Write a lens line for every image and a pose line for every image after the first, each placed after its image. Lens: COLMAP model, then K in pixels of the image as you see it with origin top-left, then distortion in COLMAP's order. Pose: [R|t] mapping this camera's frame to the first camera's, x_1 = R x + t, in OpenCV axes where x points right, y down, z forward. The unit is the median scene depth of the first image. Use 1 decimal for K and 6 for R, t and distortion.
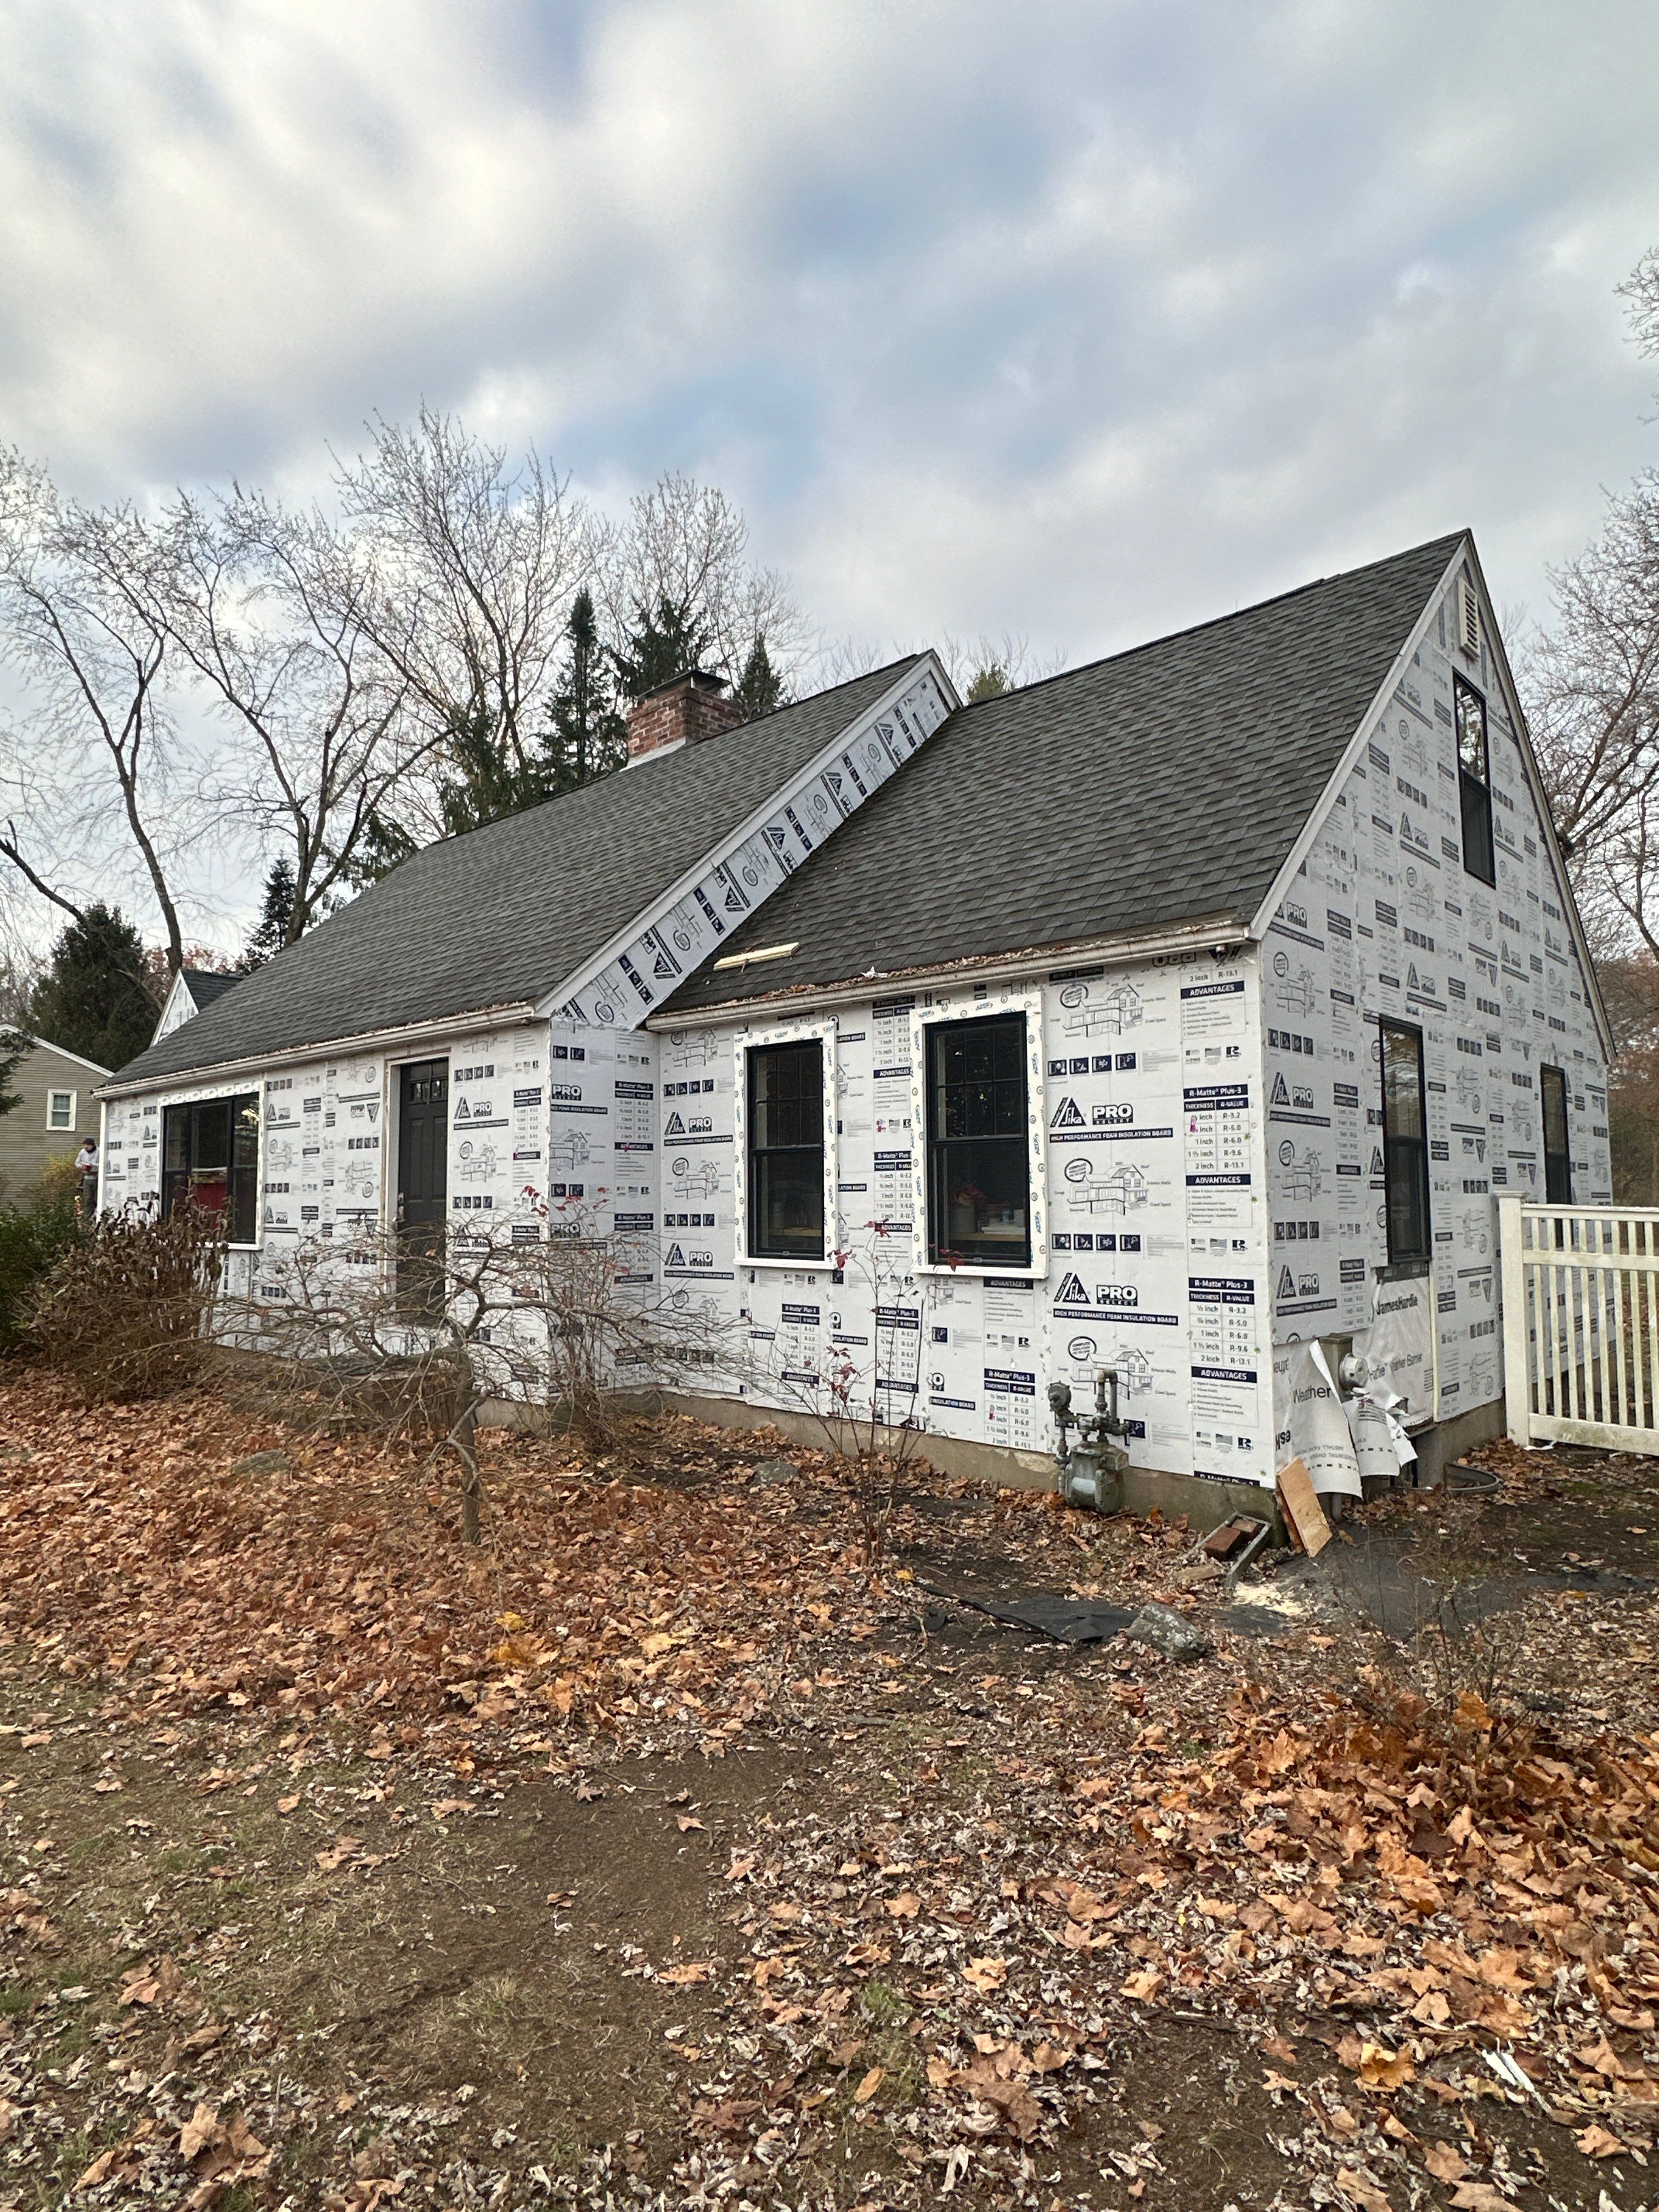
lens RADIAL K [[1249.2, 0, 859.1], [0, 1249.2, 1129.5], [0, 0, 1]] dist [0.003491, 0.002914]
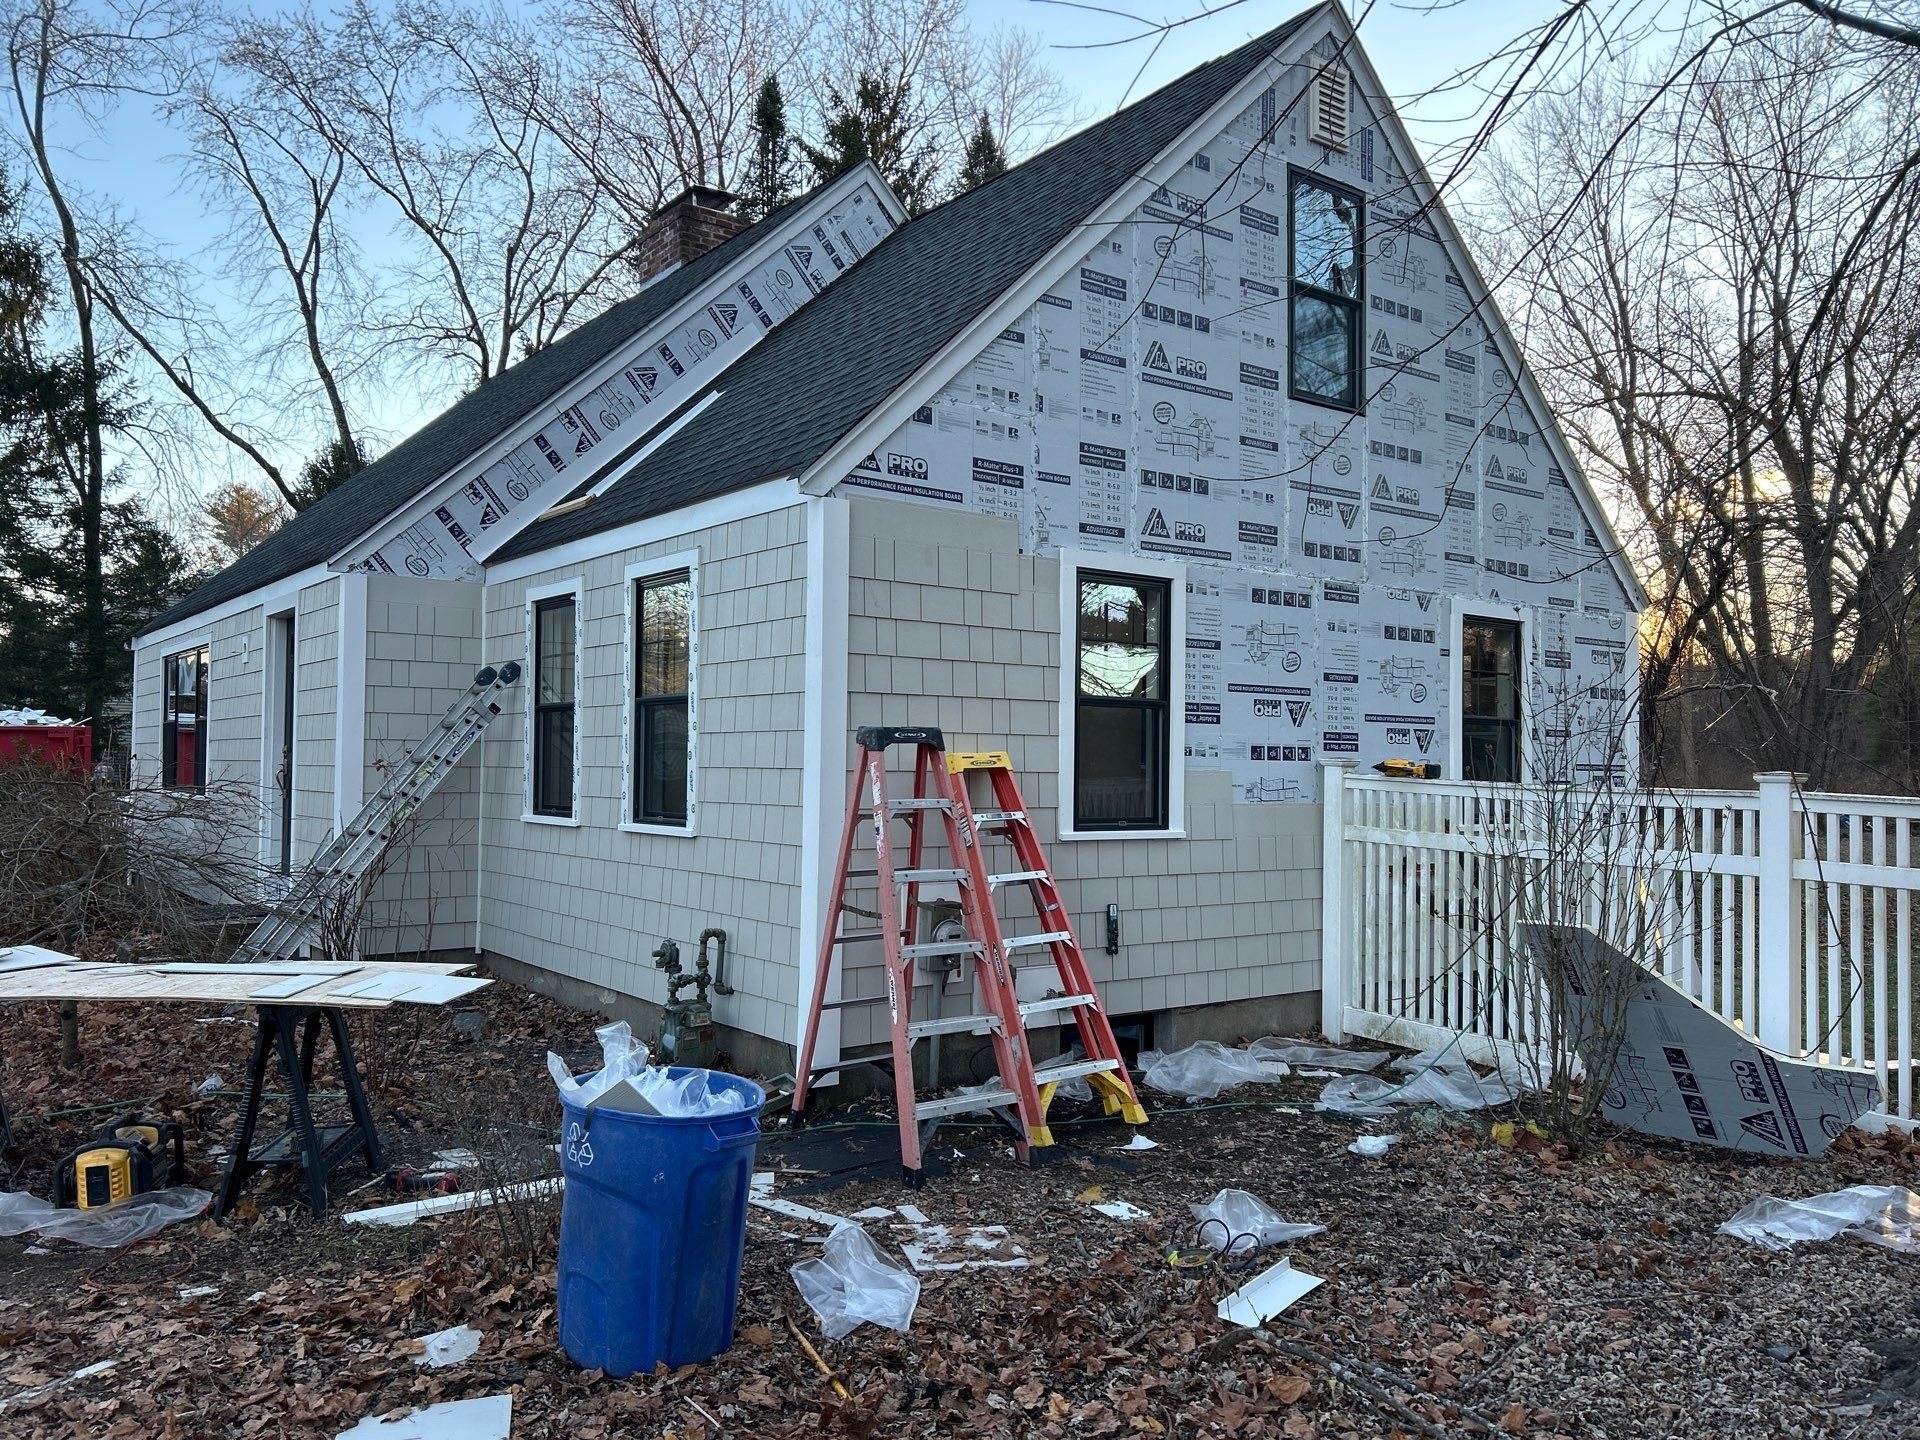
lens RADIAL K [[1478.4, 0, 968.2], [0, 1478.4, 733.3], [0, 0, 1]] dist [0.039220, -0.015586]
pose [[0.983830, 0.012394, -0.178674, 0.110190], [-0.006908, 0.999486, 0.031291, -0.000174], [0.178970, -0.029551, 0.983411, -0.021329]]
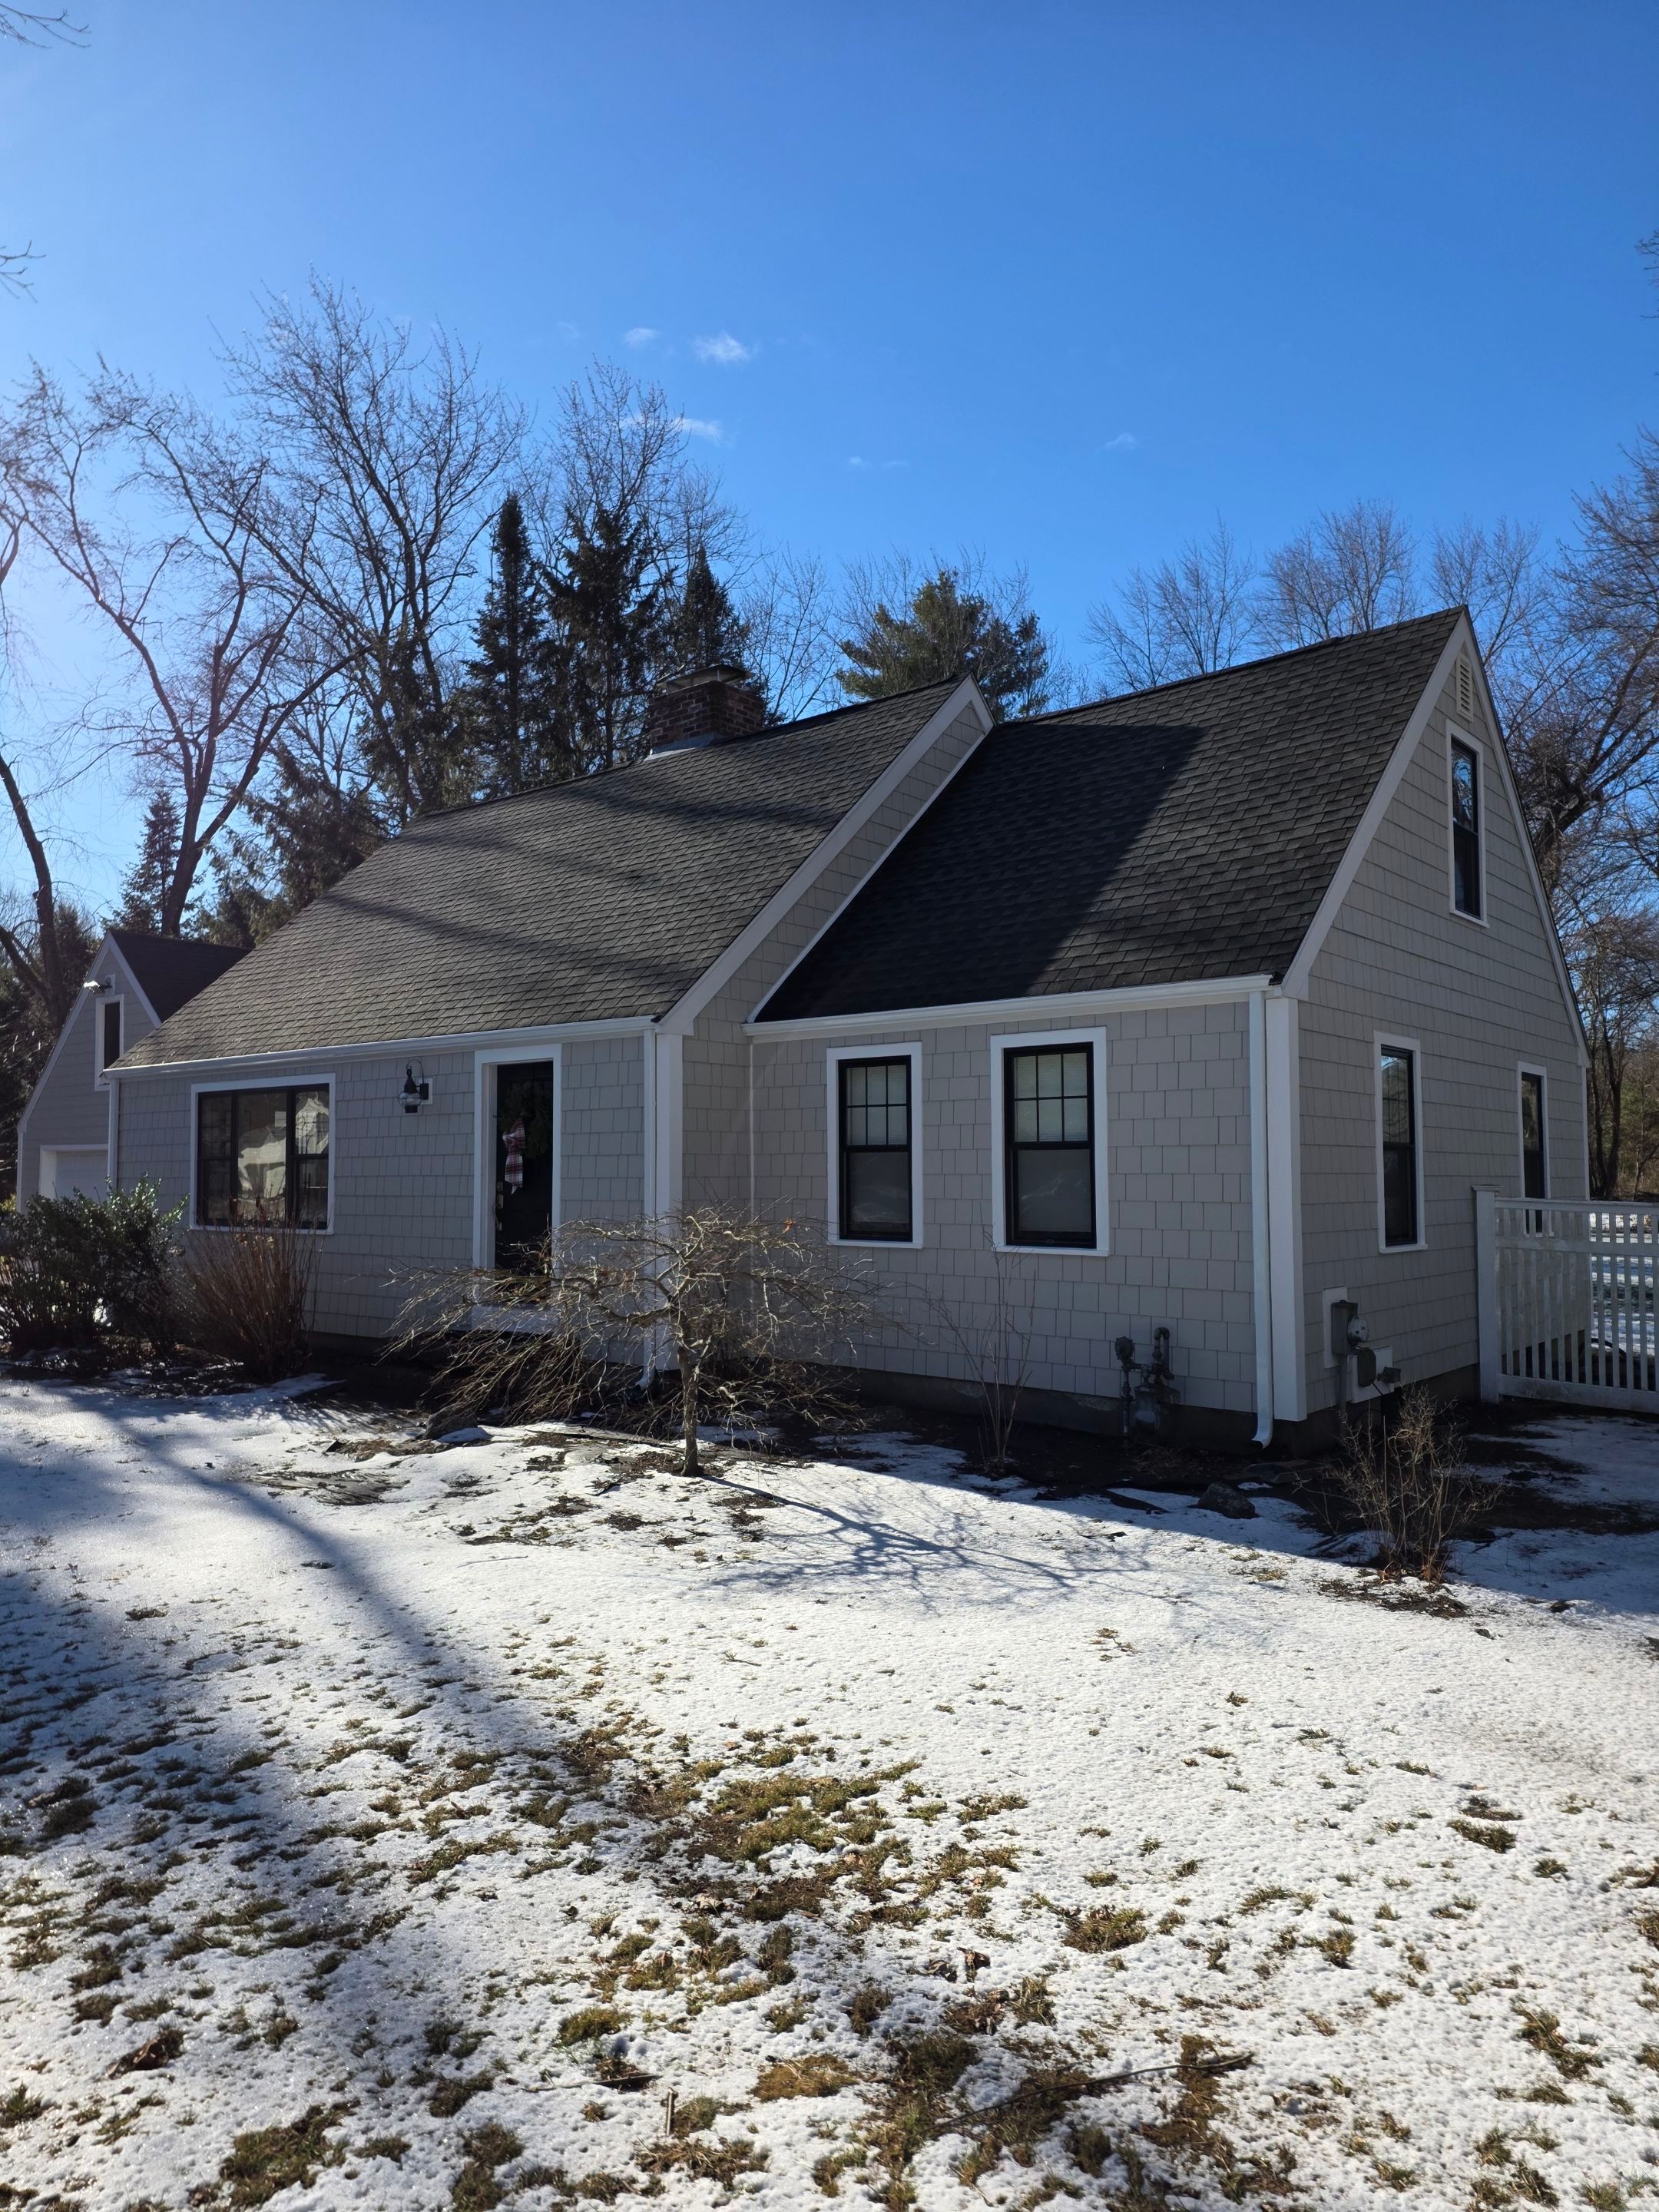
lens RADIAL K [[1493.1, 0, 821.3], [0, 1493.1, 1118.3], [0, 0, 1]] dist [0.065072, -0.032620]
pose [[0.999219, 0.008123, 0.038665, -0.038468], [-0.008804, 0.999809, 0.017475, -0.008399], [-0.038516, -0.017802, 0.999099, -0.094636]]
